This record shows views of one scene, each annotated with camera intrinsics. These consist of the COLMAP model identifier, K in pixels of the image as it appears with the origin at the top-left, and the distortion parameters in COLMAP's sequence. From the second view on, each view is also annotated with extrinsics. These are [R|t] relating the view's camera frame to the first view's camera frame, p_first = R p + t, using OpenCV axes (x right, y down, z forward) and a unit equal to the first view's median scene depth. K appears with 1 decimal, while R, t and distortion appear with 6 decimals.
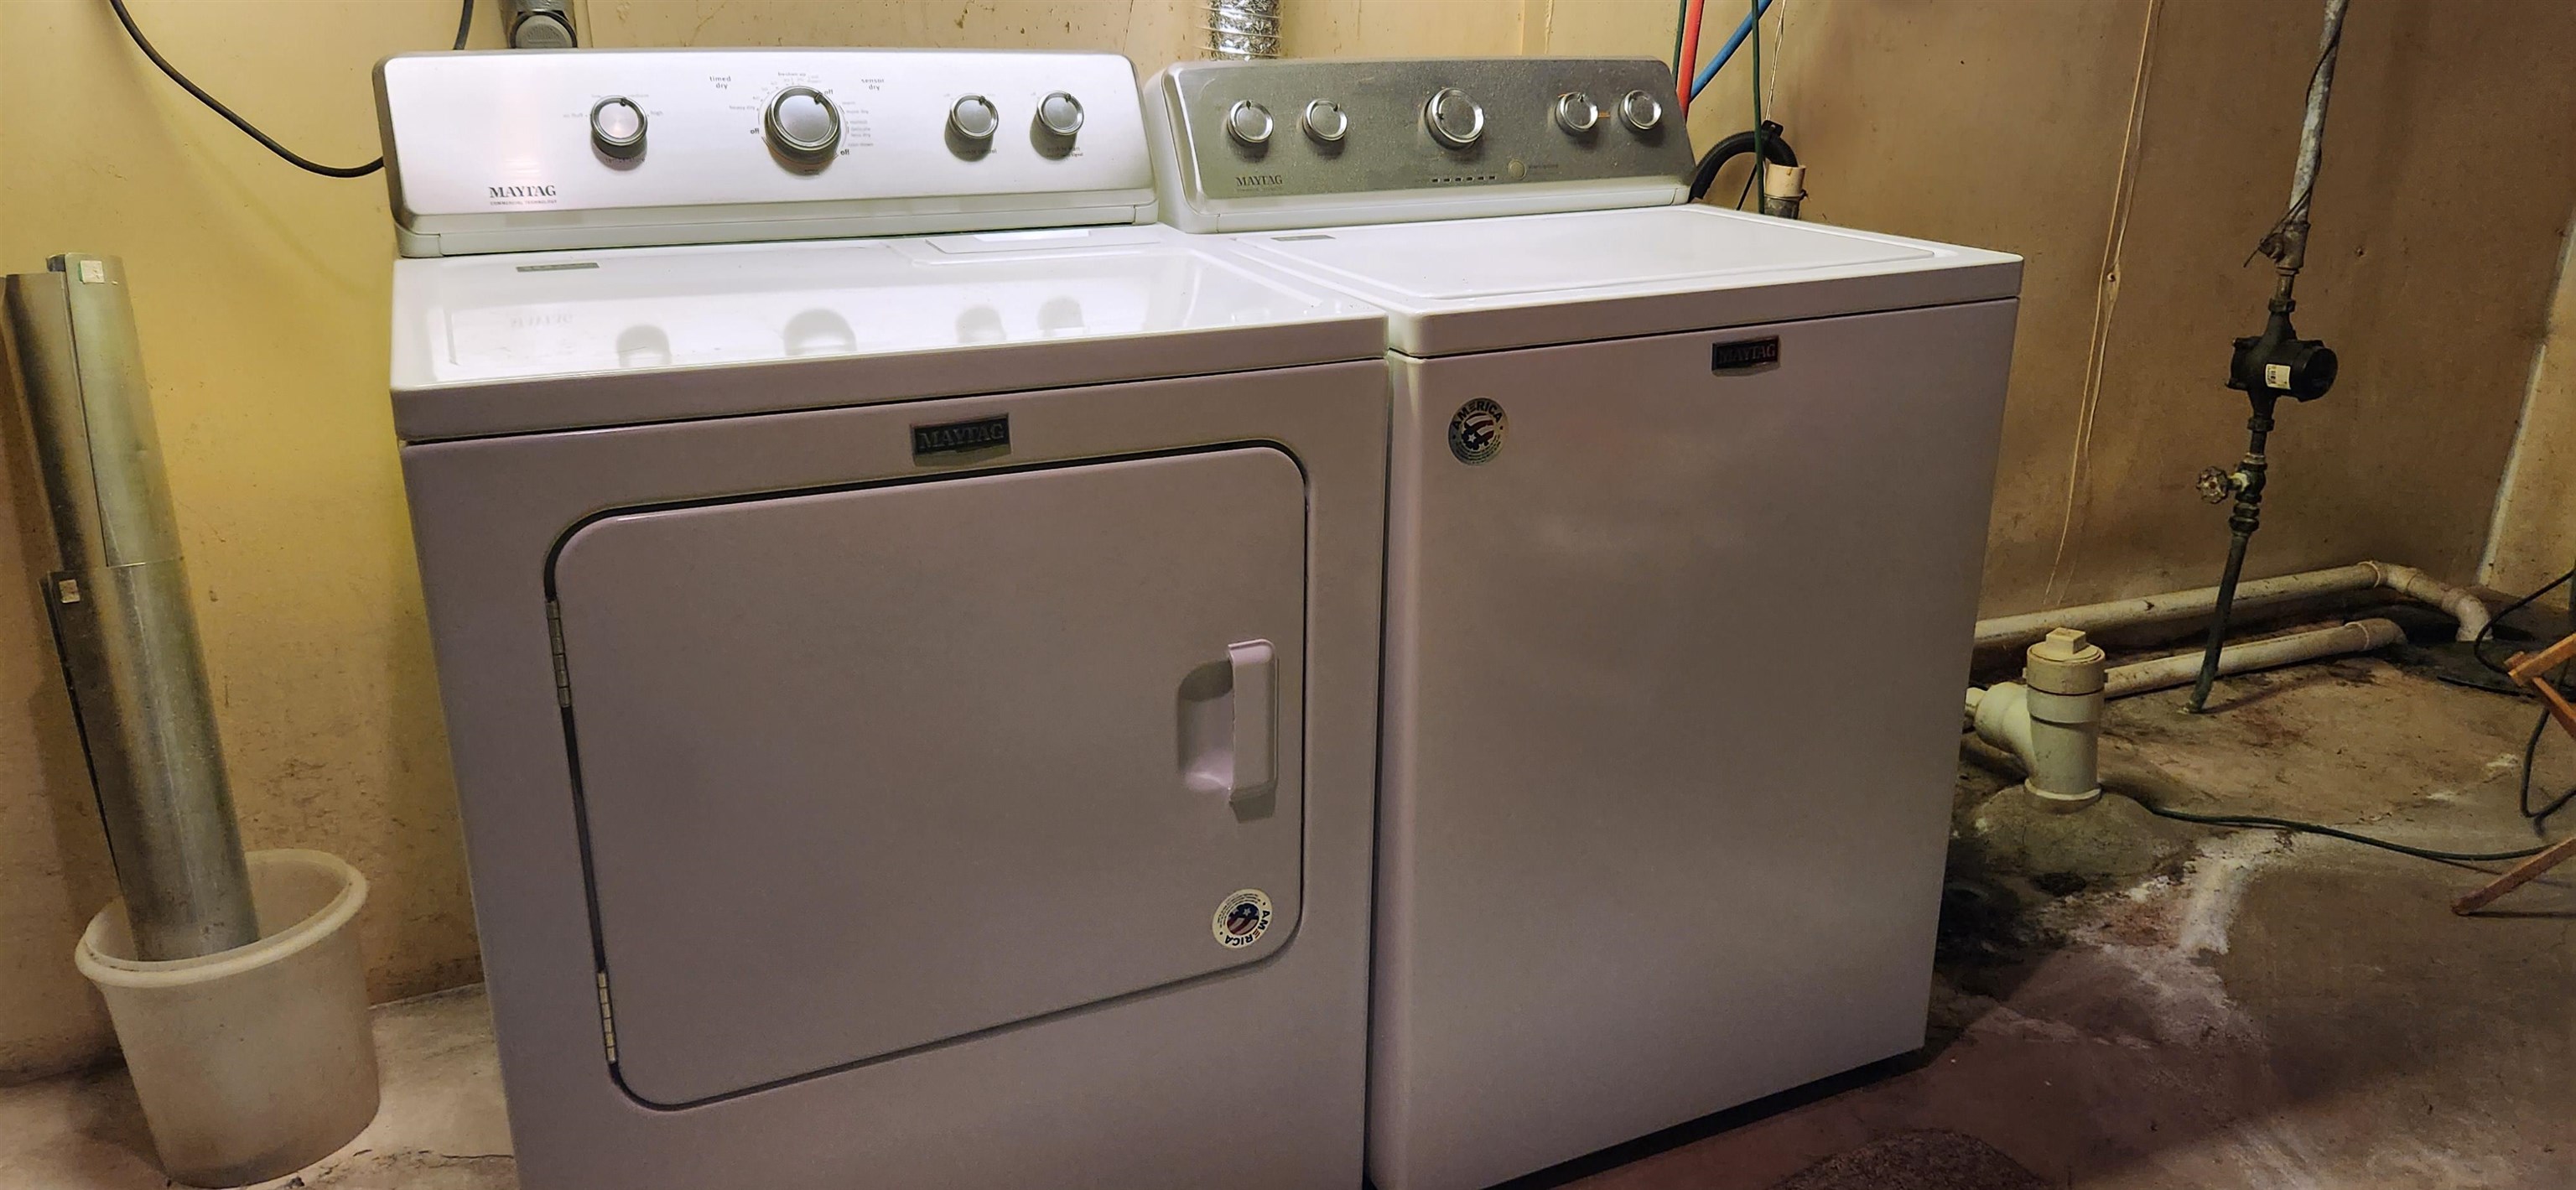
lens RADIAL K [[1743.7, 0, 1286.8], [0, 1743.7, 564.7], [0, 0, 1]] dist [0.029695, -0.002412]
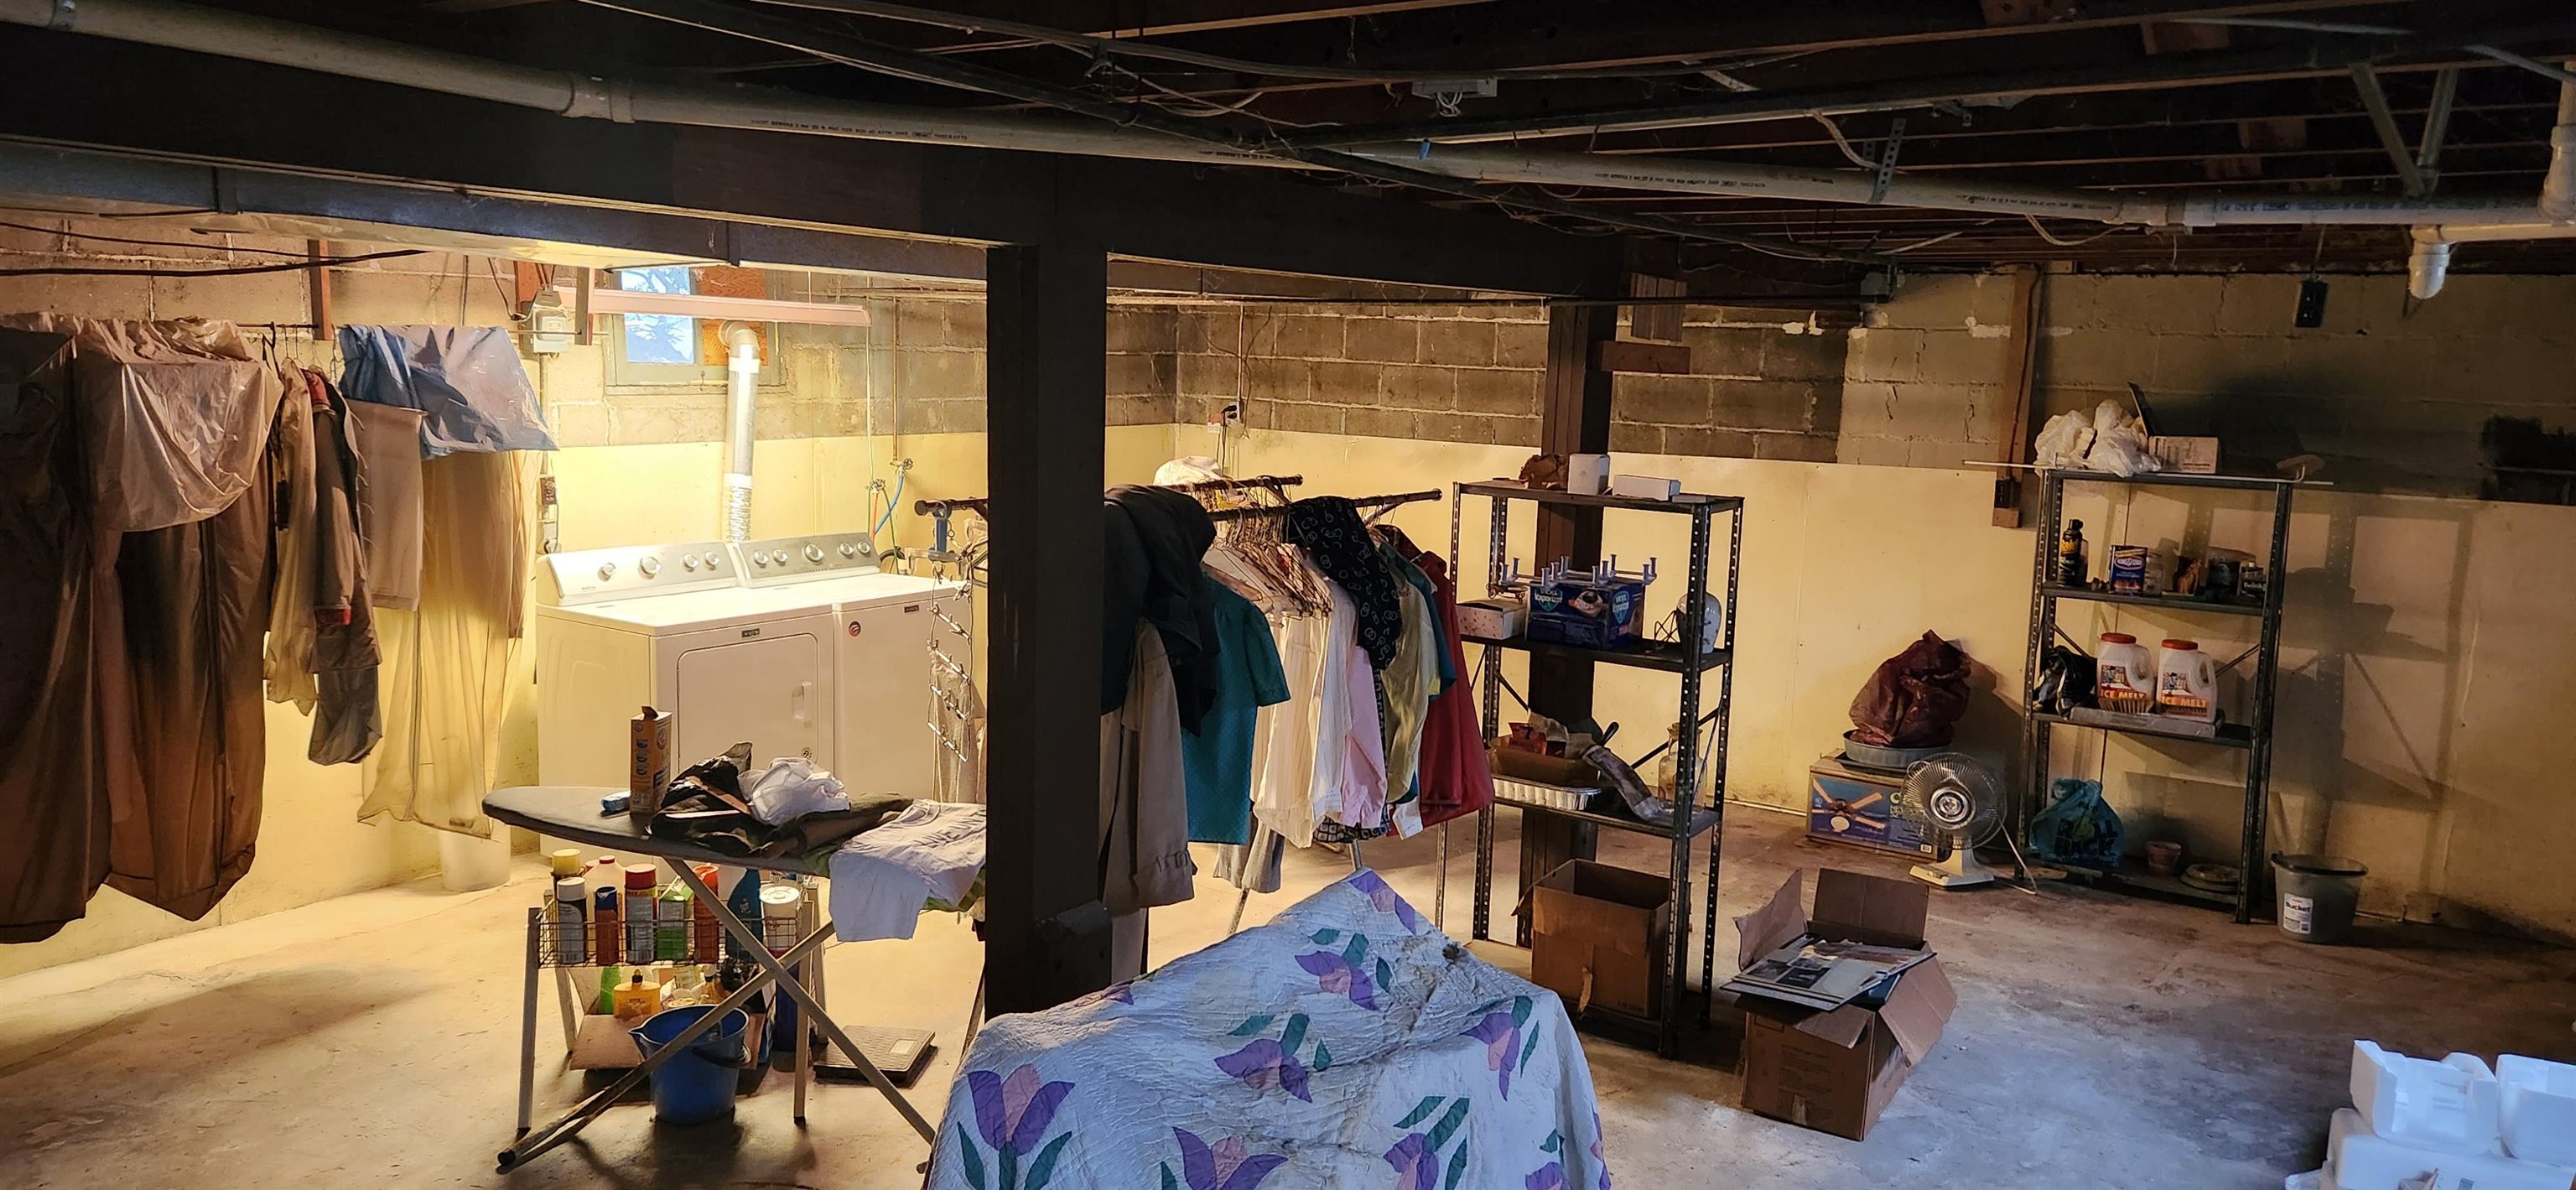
lens RADIAL K [[1637.7, 0, 1288.0], [0, 1637.7, 595.0], [0, 0, 1]] dist [0.054178, -0.001481]
pose [[0.850159, -0.058270, 0.523291, -0.650914], [0.152301, 0.978587, -0.138465, 0.334949], [-0.504018, 0.197415, 0.840829, -1.751481]]
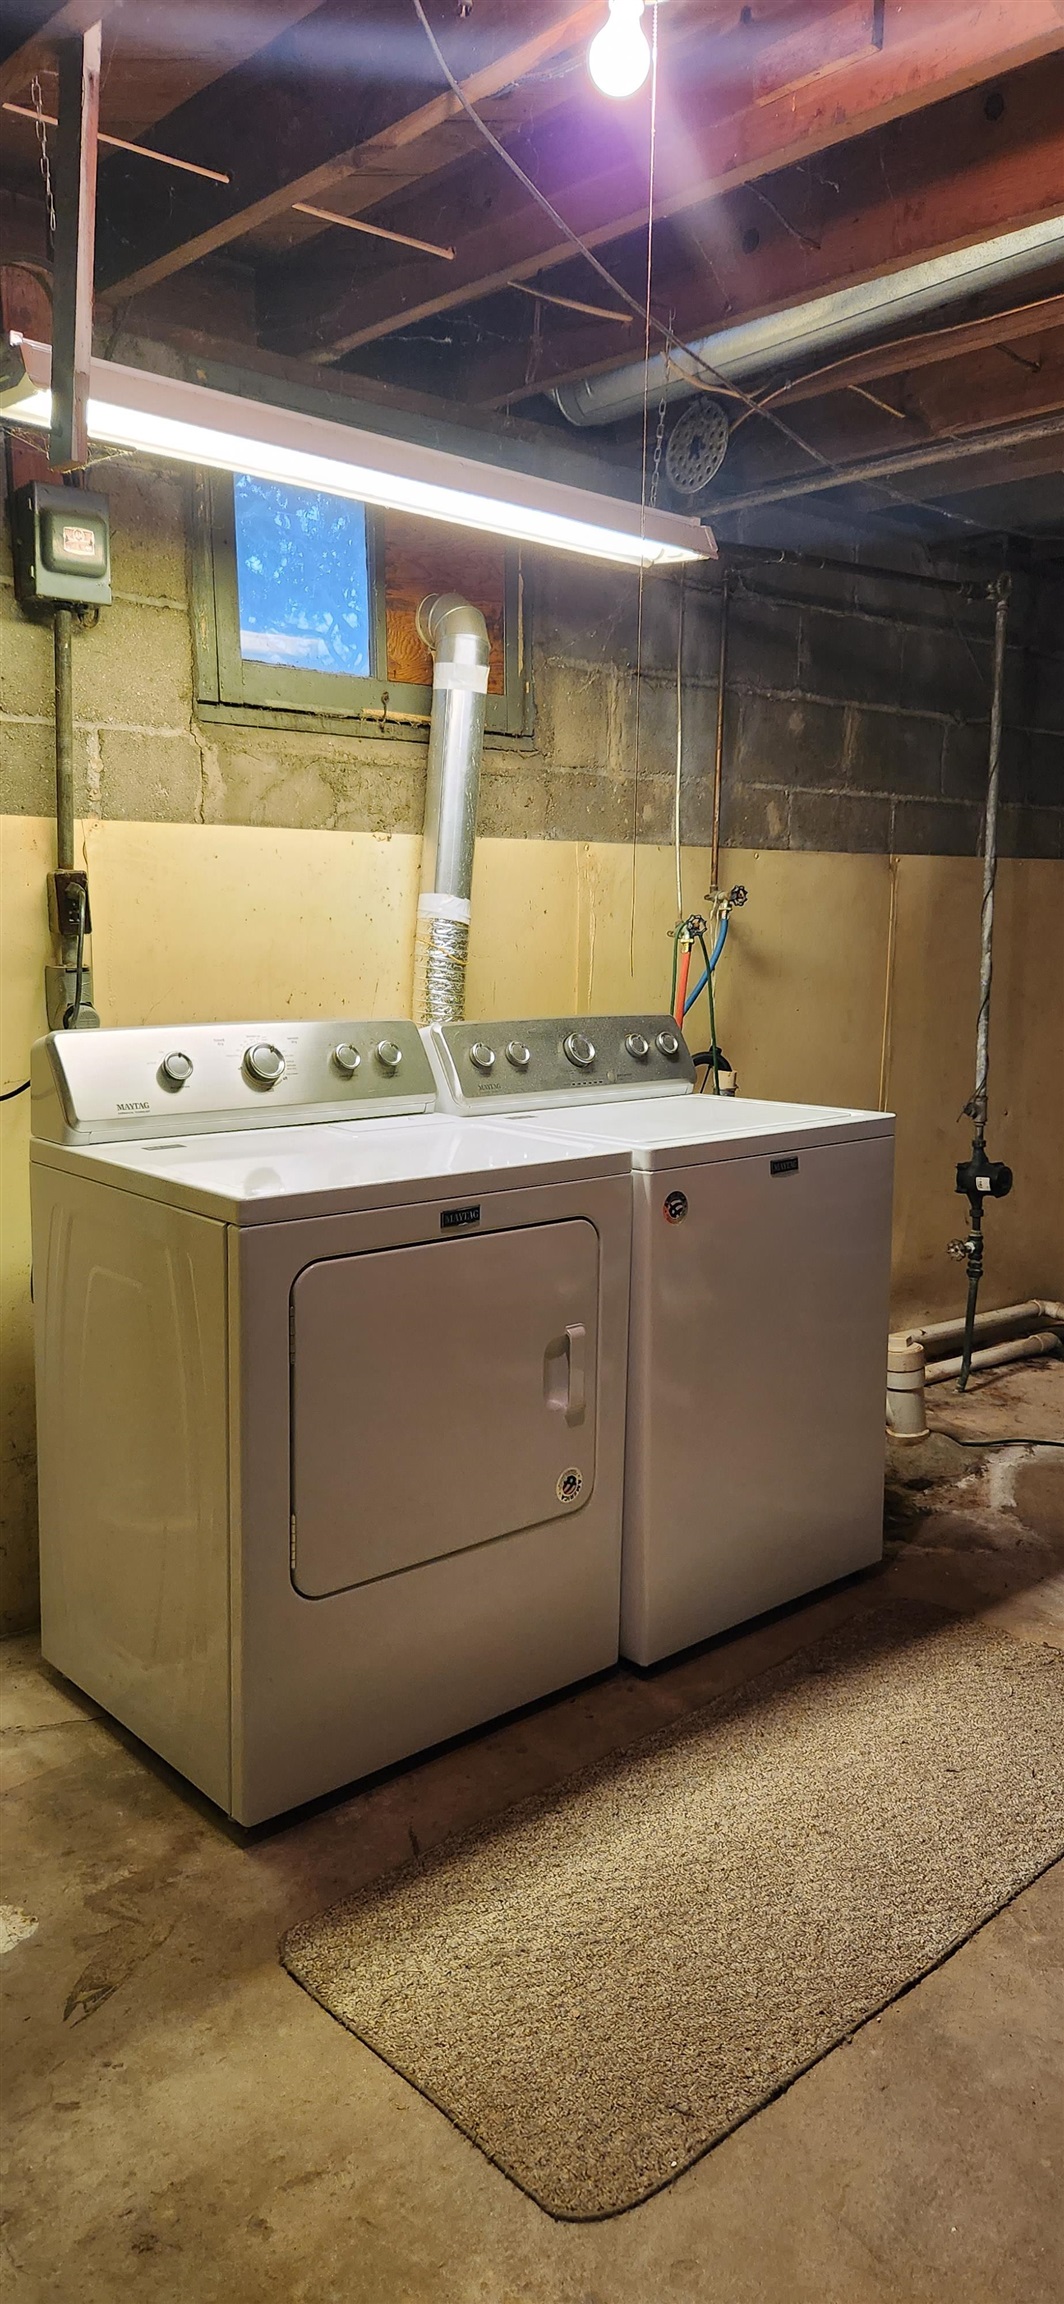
lens RADIAL K [[1544.2, 0, 535.0], [0, 1544.2, 1158.8], [0, 0, 1]] dist [0.058879, -0.000851]
pose [[0.959225, -0.041226, 0.279621, -0.311835], [0.087628, 0.983936, -0.155536, 0.073912], [-0.268717, 0.173697, 0.947429, -0.359497]]
